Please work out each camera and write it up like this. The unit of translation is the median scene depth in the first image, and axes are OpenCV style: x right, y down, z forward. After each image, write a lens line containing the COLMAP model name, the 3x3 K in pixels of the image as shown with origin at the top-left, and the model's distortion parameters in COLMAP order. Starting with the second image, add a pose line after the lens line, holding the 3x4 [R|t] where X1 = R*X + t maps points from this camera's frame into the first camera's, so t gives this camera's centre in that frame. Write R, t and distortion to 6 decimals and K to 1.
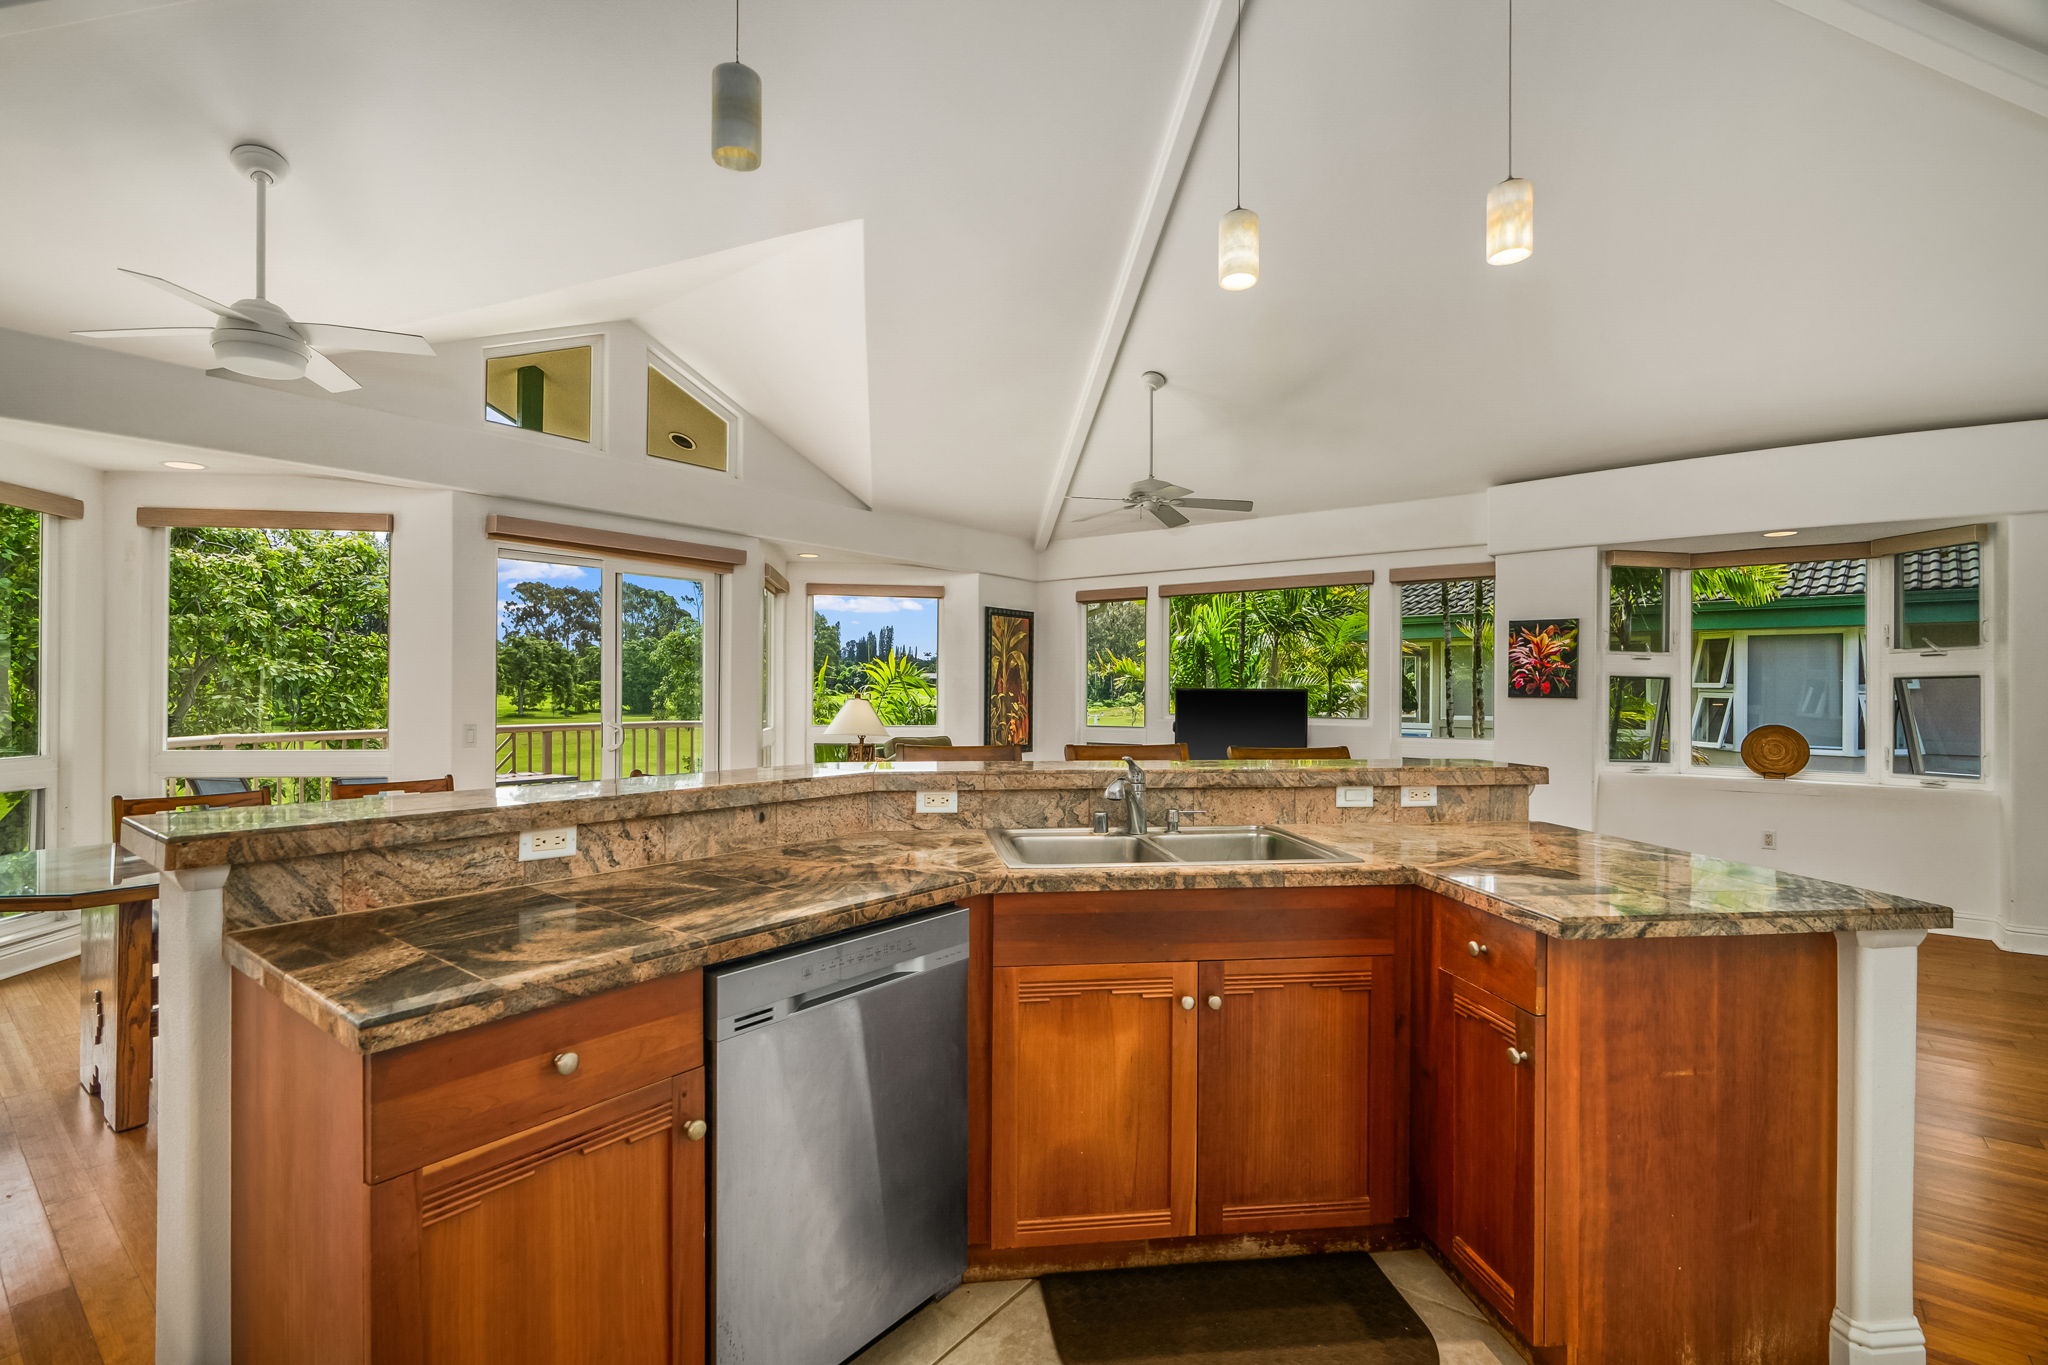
lens RADIAL K [[944.7, 0, 1021.8], [0, 944.7, 684.1], [0, 0, 1]] dist [-0.004190, 0.000650]
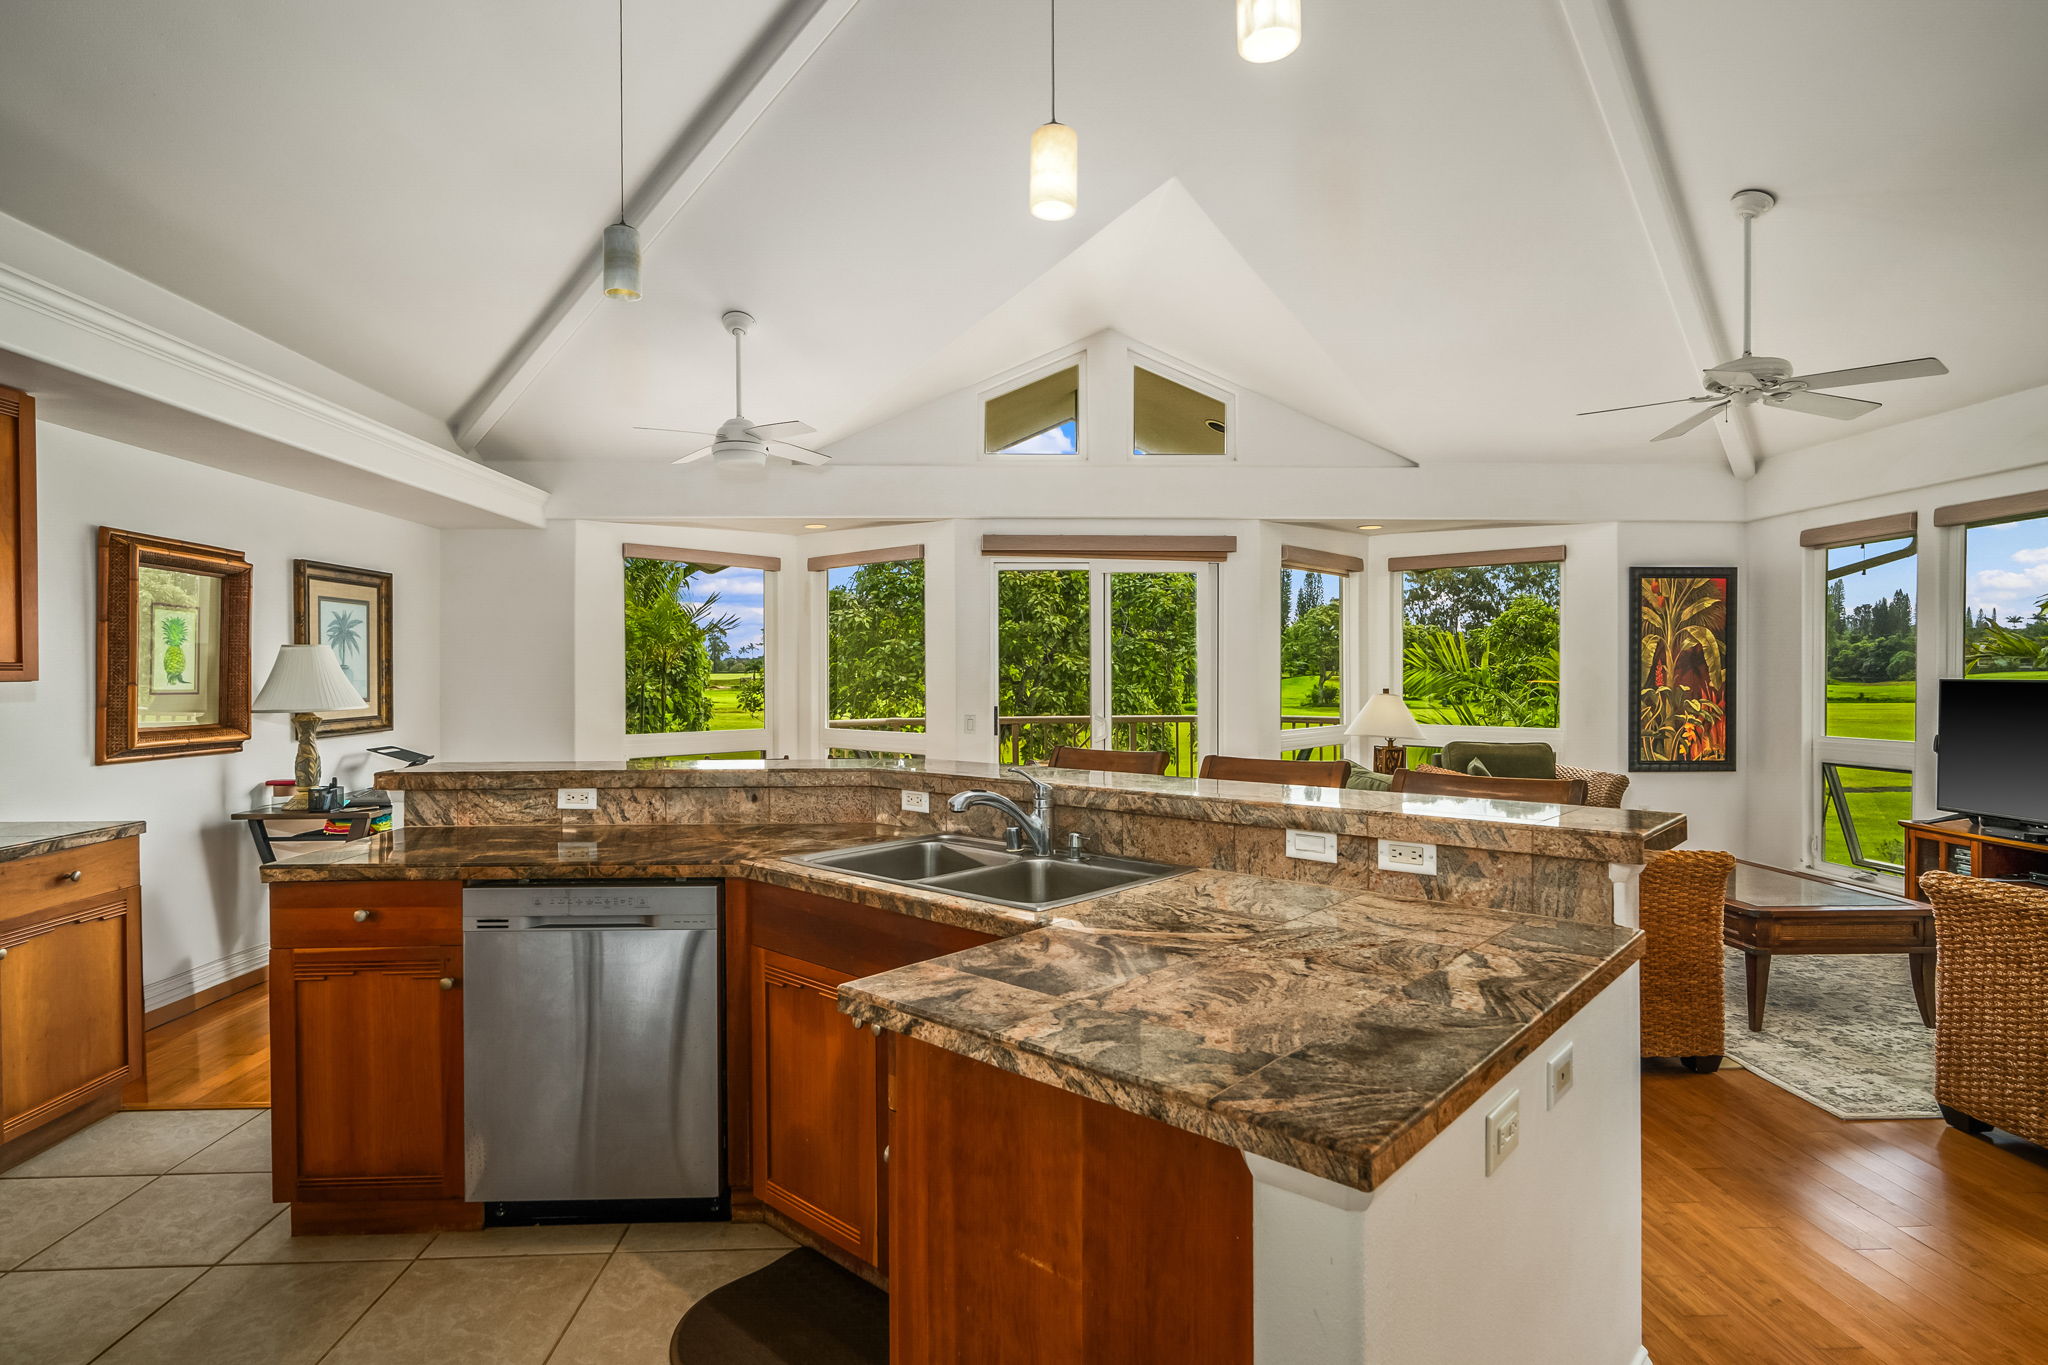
lens RADIAL K [[1064.1, 0, 995.4], [0, 1064.1, 680.7], [0, 0, 1]] dist [-0.005561, 0.005957]
pose [[0.637228, -0.003100, -0.770669, 0.390196], [0.010246, 0.999938, 0.004450, -0.004954], [0.770607, -0.010732, 0.637220, 0.148282]]
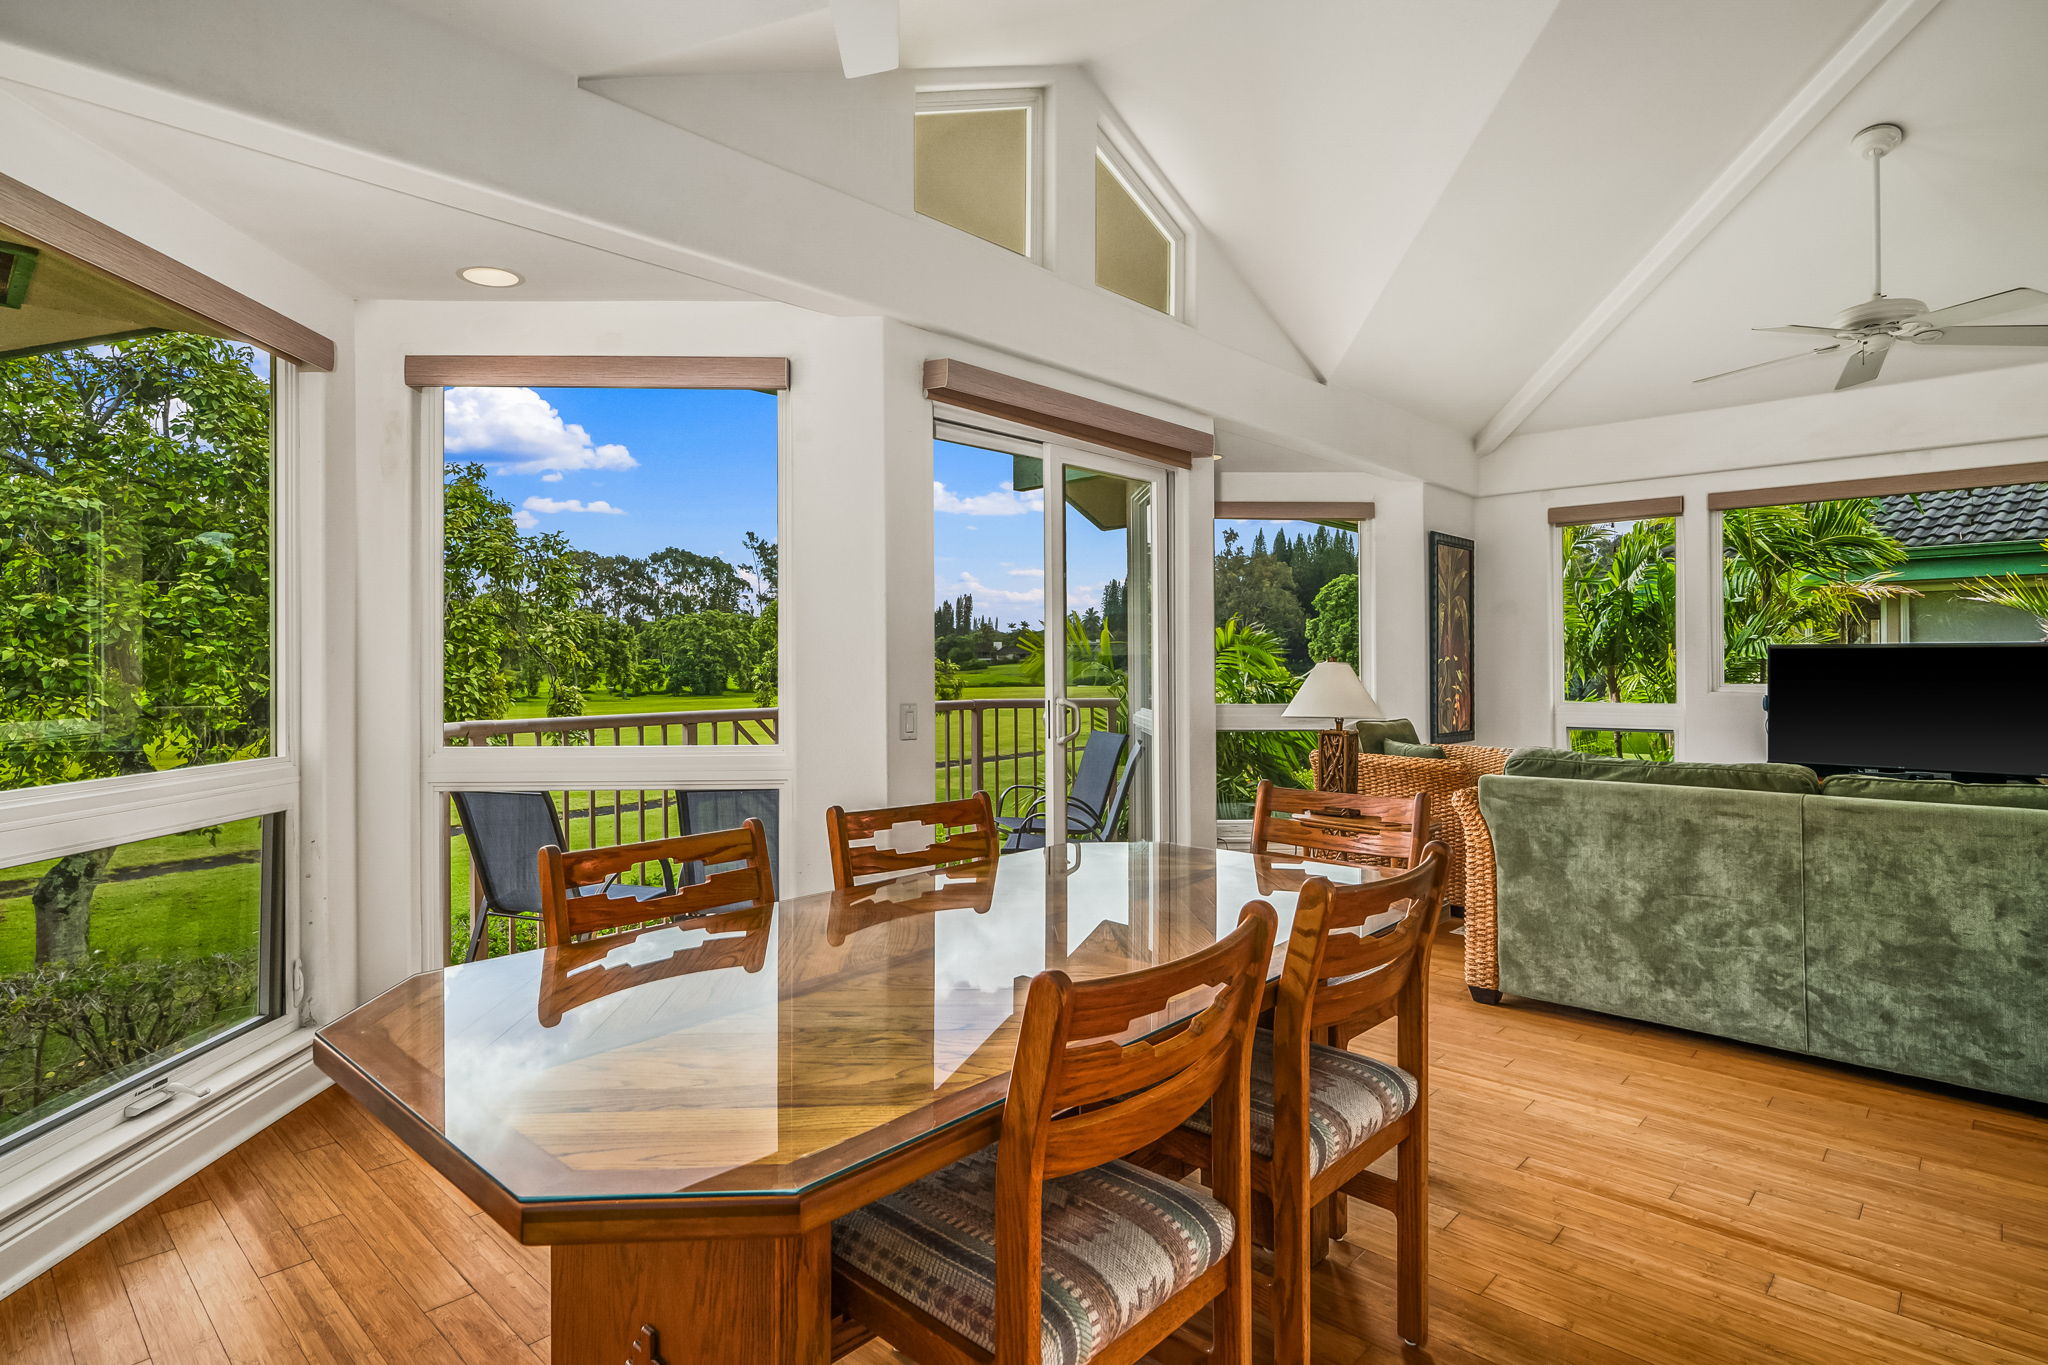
lens RADIAL K [[1064.1, 0, 1004.8], [0, 1064.1, 667.6], [0, 0, 1]] dist [-0.005561, 0.005957]
pose [[0.996131, -0.010253, -0.087276, -0.393734], [0.010911, 0.999916, 0.007066, 0.012829], [0.087196, -0.007991, 0.996159, 0.273140]]
